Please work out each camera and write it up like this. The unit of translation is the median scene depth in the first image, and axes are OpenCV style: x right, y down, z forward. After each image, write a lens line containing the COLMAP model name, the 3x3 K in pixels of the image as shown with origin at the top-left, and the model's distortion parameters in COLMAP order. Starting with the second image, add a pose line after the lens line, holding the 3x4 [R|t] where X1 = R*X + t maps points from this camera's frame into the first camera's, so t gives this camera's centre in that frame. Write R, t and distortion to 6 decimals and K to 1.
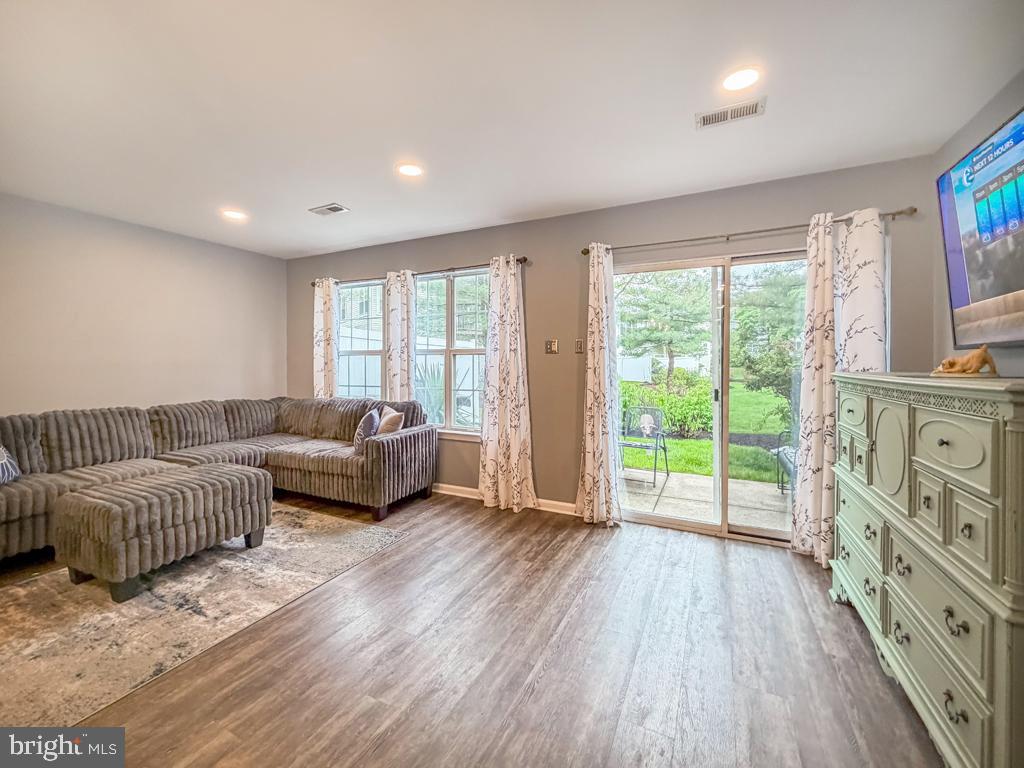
lens RADIAL K [[411.1, 0, 527.5], [0, 411.1, 364.6], [0, 0, 1]] dist [-0.002284, 0.000064]
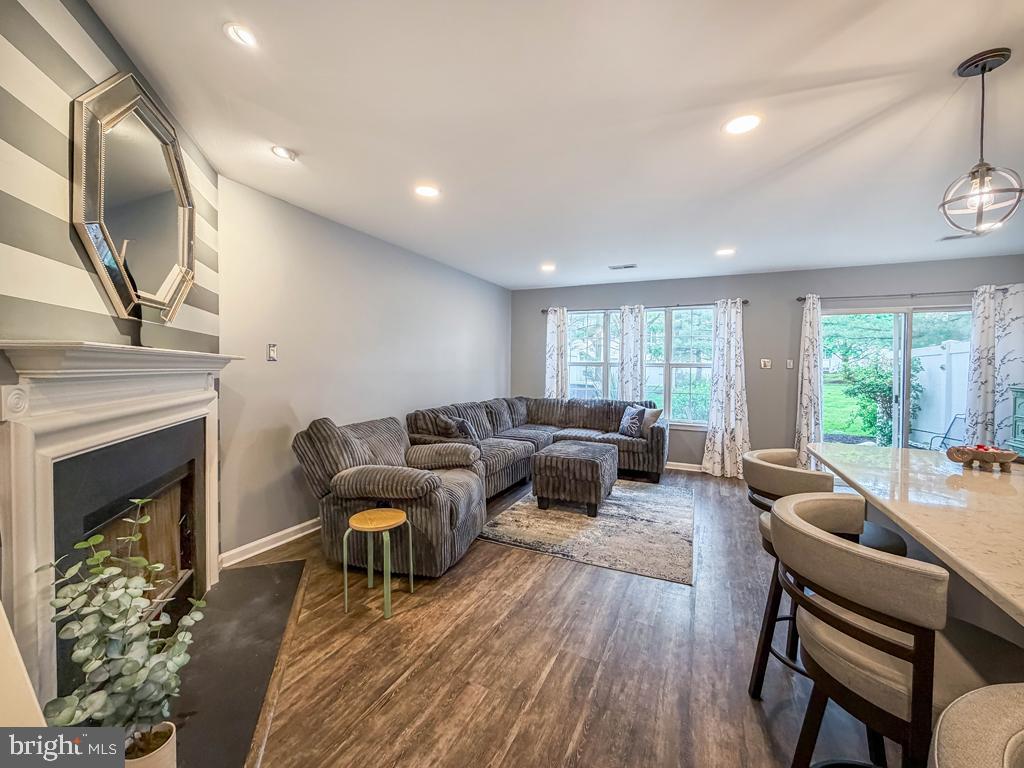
lens RADIAL K [[411.1, 0, 525.3], [0, 411.1, 371.3], [0, 0, 1]] dist [-0.002284, 0.000064]
pose [[0.999799, 0.014470, 0.013905, -0.875521], [-0.014584, 0.999861, 0.008093, -0.018694], [-0.013786, -0.008294, 0.999871, -0.450169]]
